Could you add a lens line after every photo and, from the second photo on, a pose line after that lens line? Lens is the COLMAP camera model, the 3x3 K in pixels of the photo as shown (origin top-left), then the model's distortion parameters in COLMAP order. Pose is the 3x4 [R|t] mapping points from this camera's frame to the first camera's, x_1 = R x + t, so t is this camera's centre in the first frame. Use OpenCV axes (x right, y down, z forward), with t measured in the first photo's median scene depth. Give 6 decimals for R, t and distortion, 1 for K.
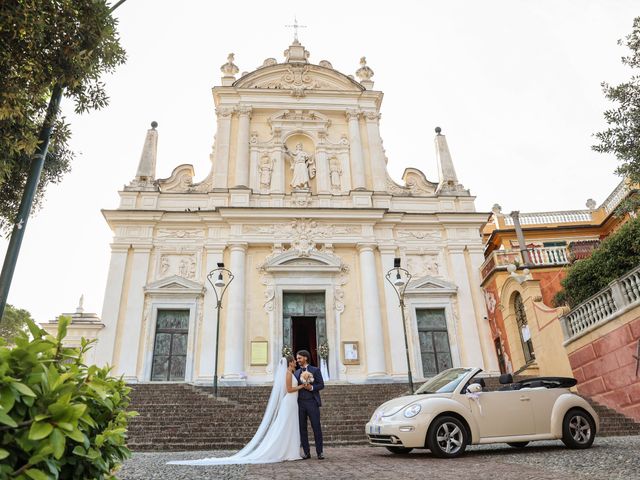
lens RADIAL K [[493.7, 0, 320.0], [0, 493.7, 240.0], [0, 0, 1]] dist [-0.120161, 0.117326]
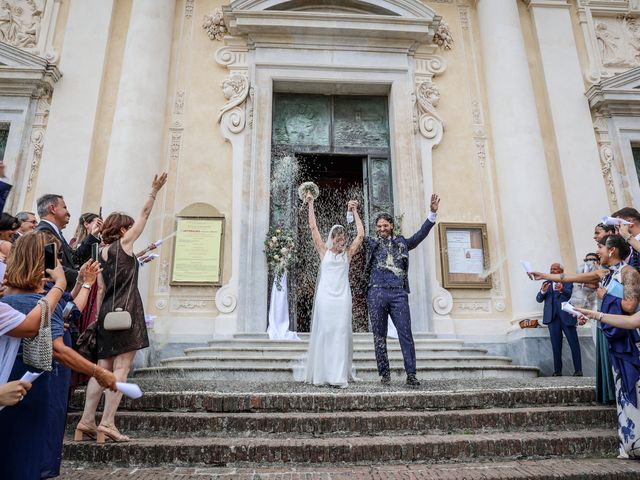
lens RADIAL K [[493.7, 0, 320.0], [0, 493.7, 240.0], [0, 0, 1]] dist [-0.120161, 0.117326]
pose [[0.999514, 0.024588, -0.019183, -0.031925], [-0.020656, 0.982806, 0.183482, 0.151021], [0.023365, -0.182997, 0.982836, 0.633166]]
